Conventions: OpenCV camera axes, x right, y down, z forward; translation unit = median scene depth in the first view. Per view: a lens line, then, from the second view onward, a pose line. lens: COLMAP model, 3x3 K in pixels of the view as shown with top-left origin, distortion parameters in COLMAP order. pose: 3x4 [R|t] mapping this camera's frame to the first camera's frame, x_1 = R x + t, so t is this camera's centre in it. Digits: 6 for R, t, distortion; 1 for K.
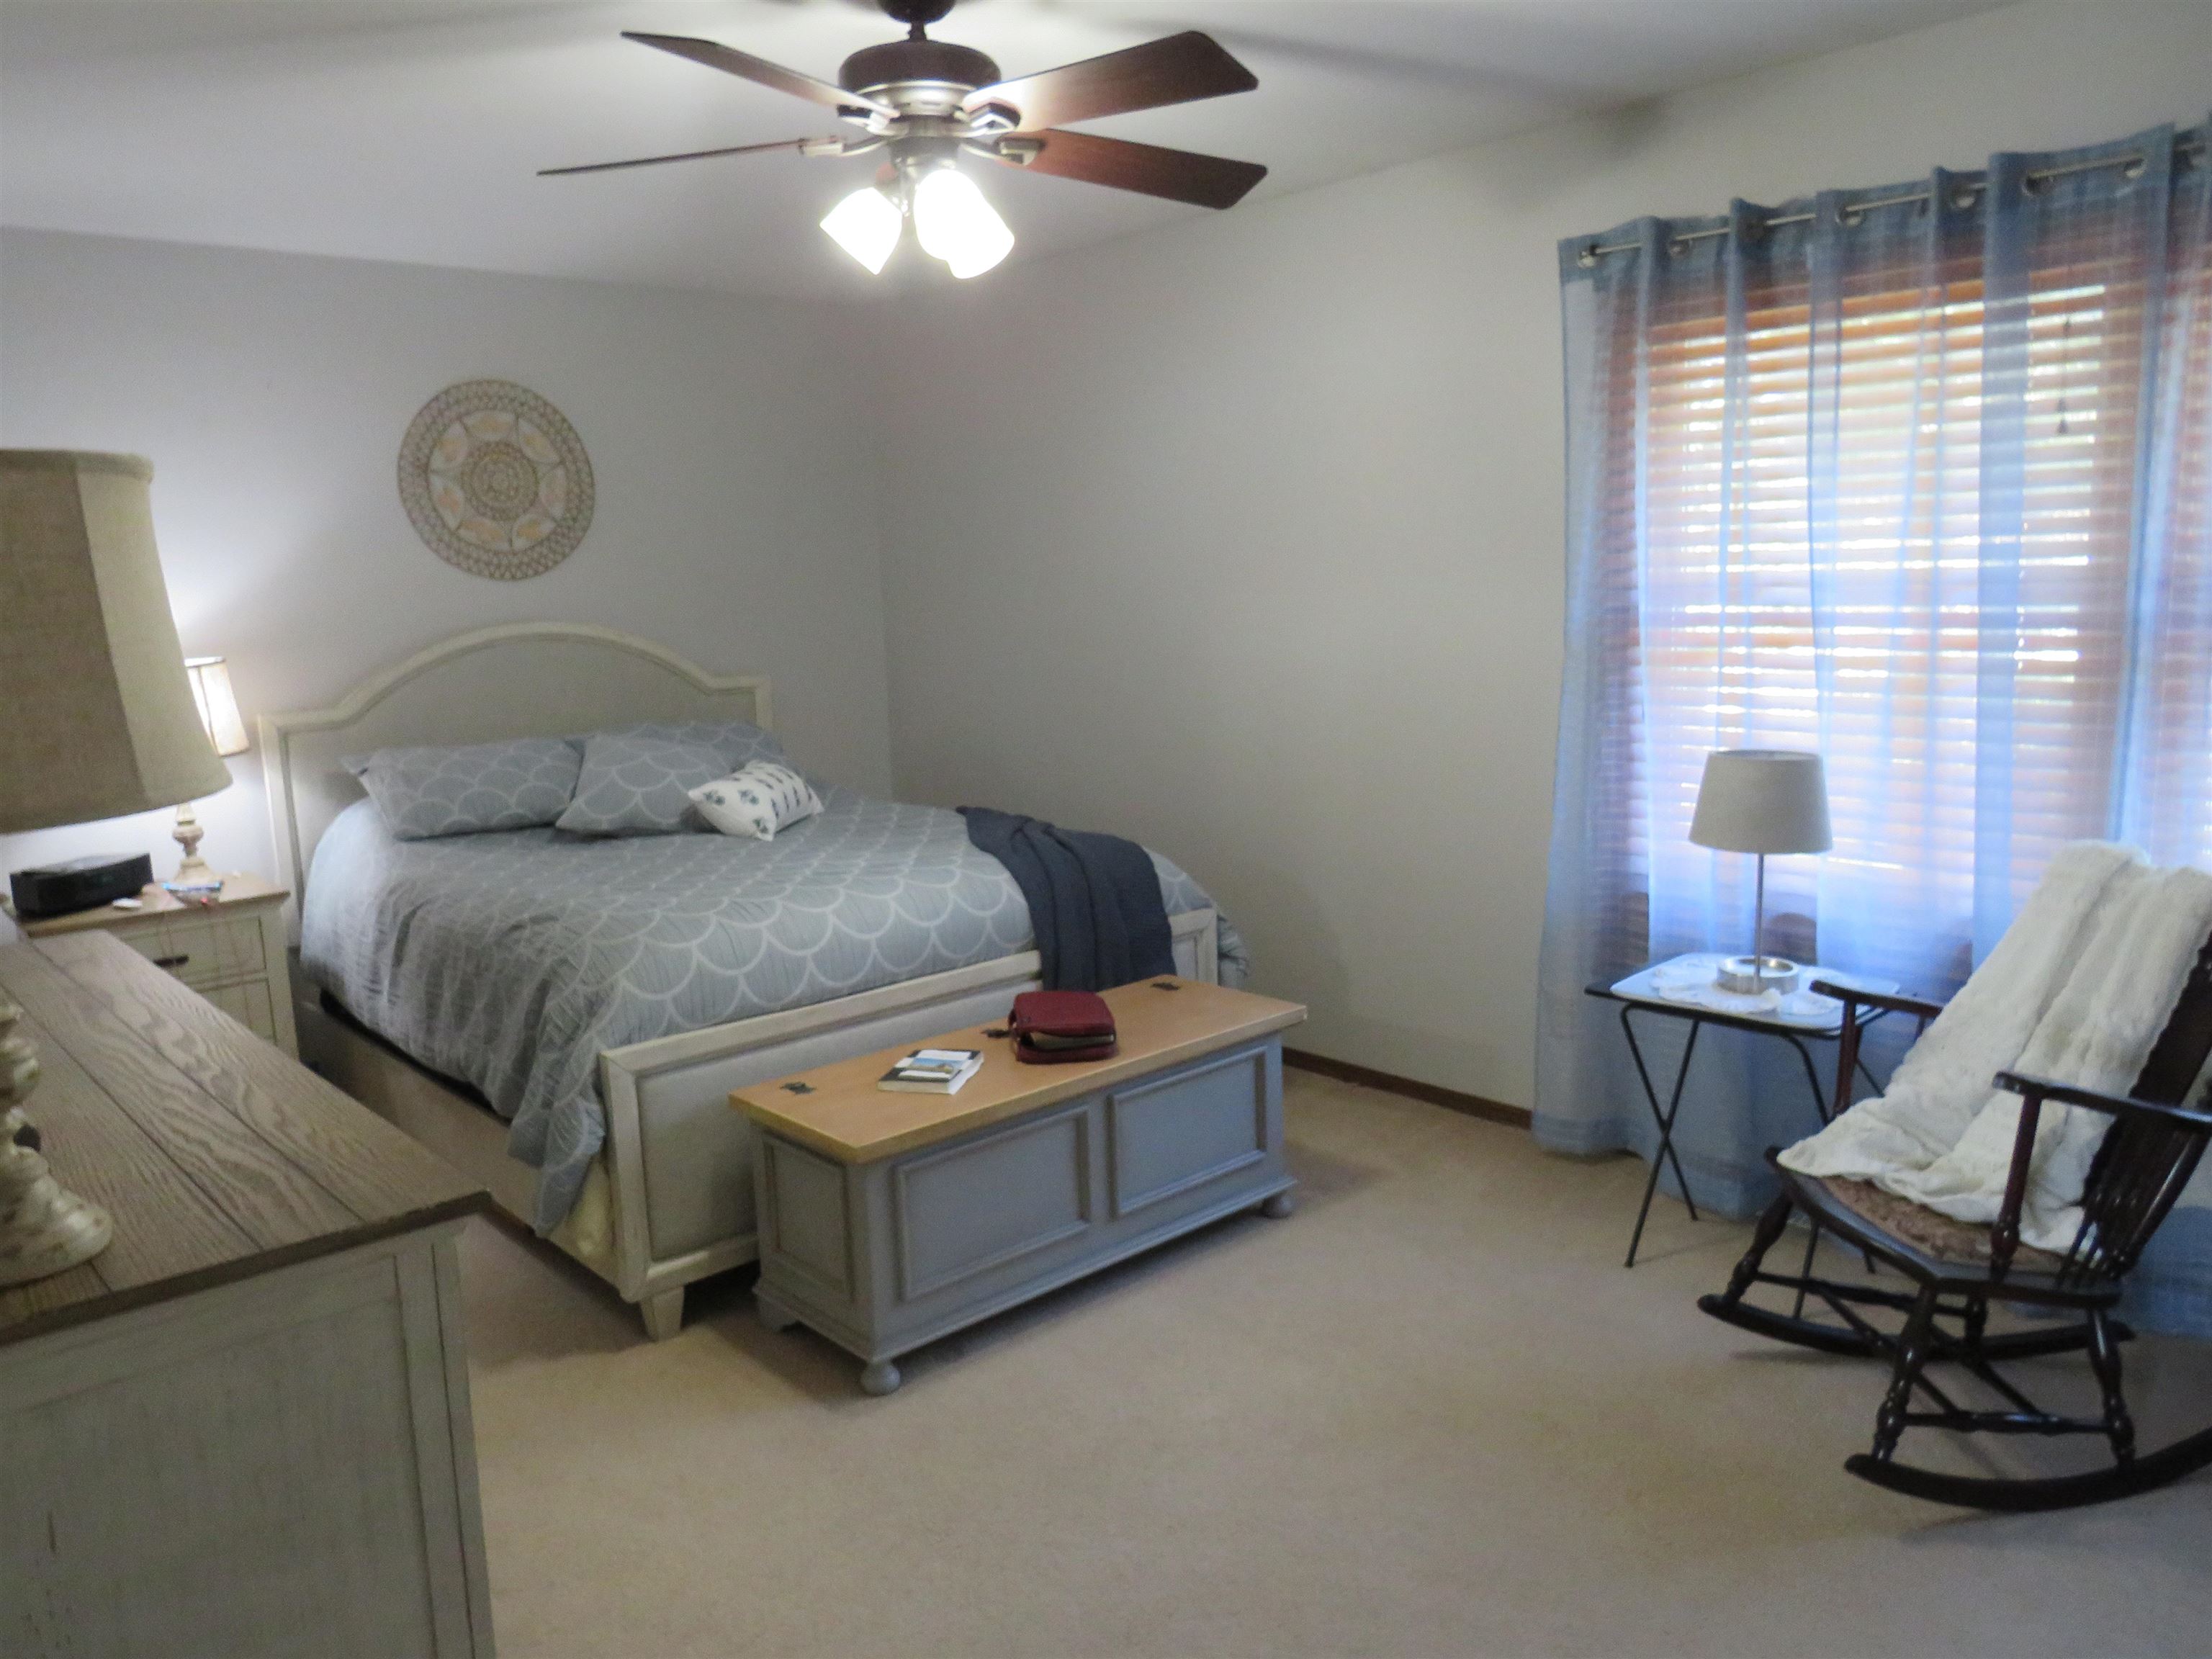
lens RADIAL K [[1552.9, 0, 1106.0], [0, 1552.9, 829.5], [0, 0, 1]] dist [-0.039216, 0.001725]
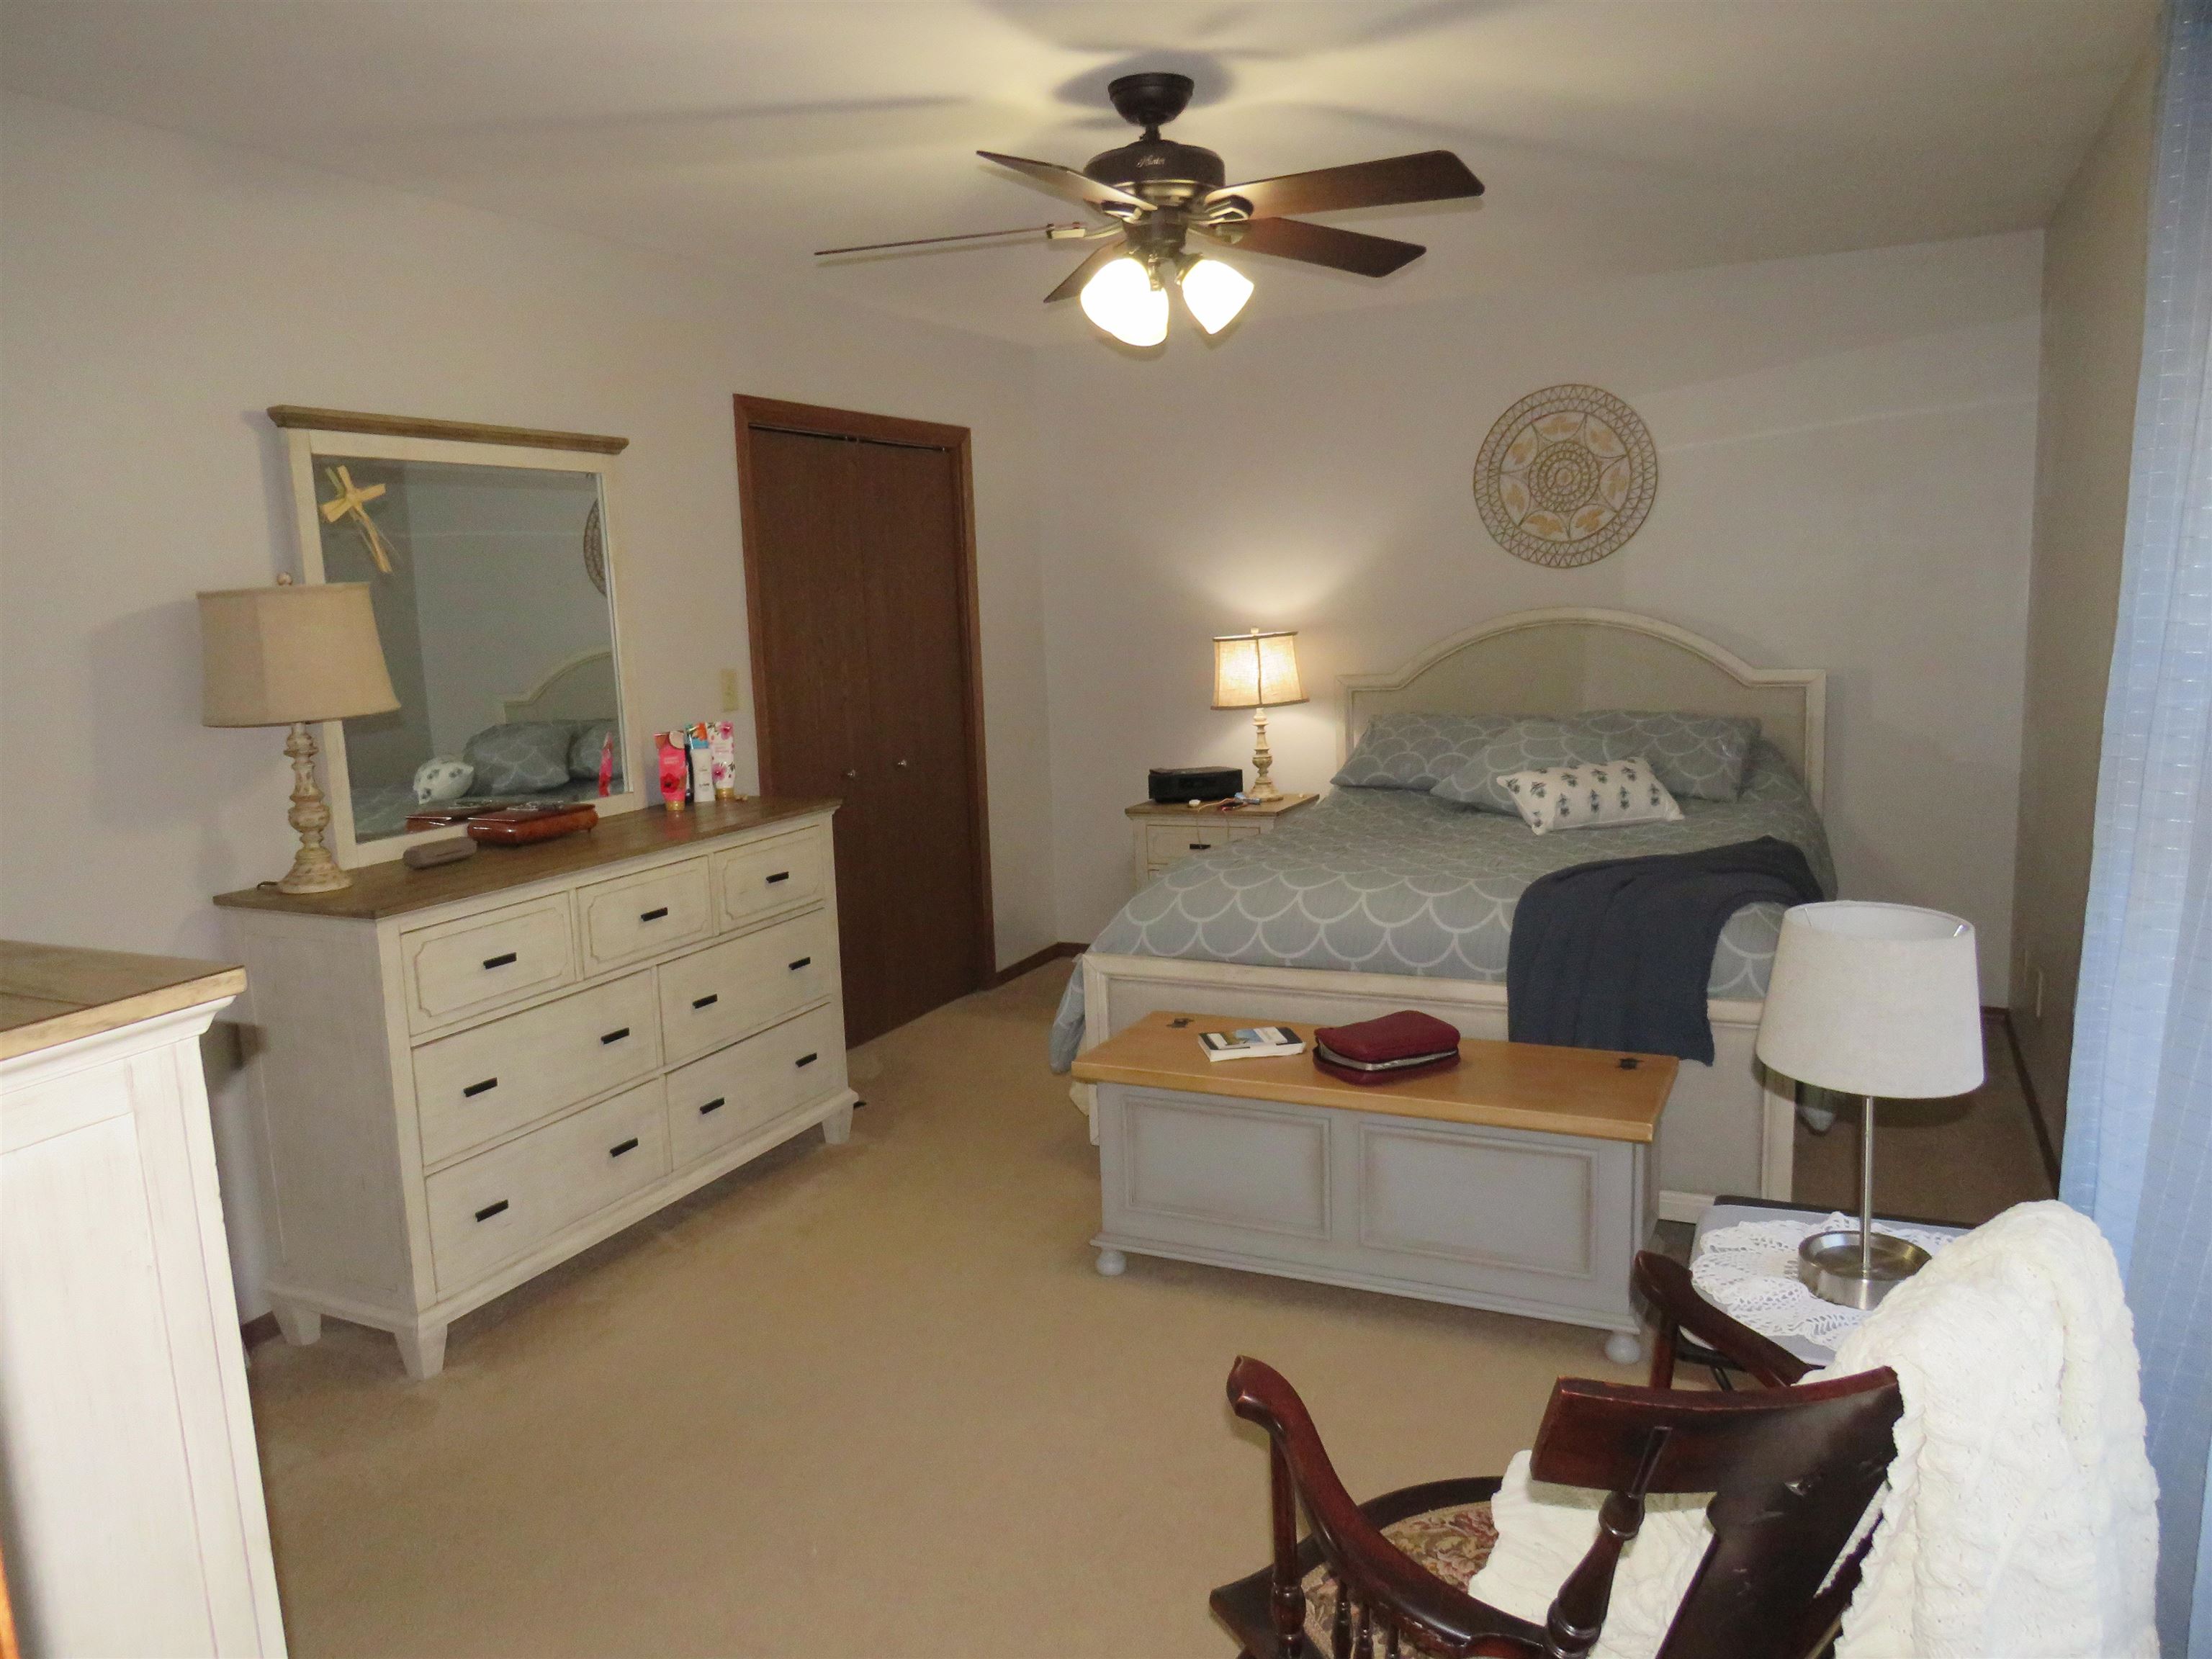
lens RADIAL K [[1552.9, 0, 1106.0], [0, 1552.9, 829.5], [0, 0, 1]] dist [-0.039216, 0.001725]
pose [[0.370264, 0.158652, -0.915278, 0.538478], [-0.119013, 0.985289, 0.122643, -0.076605], [0.921271, 0.063519, 0.383698, 0.300185]]
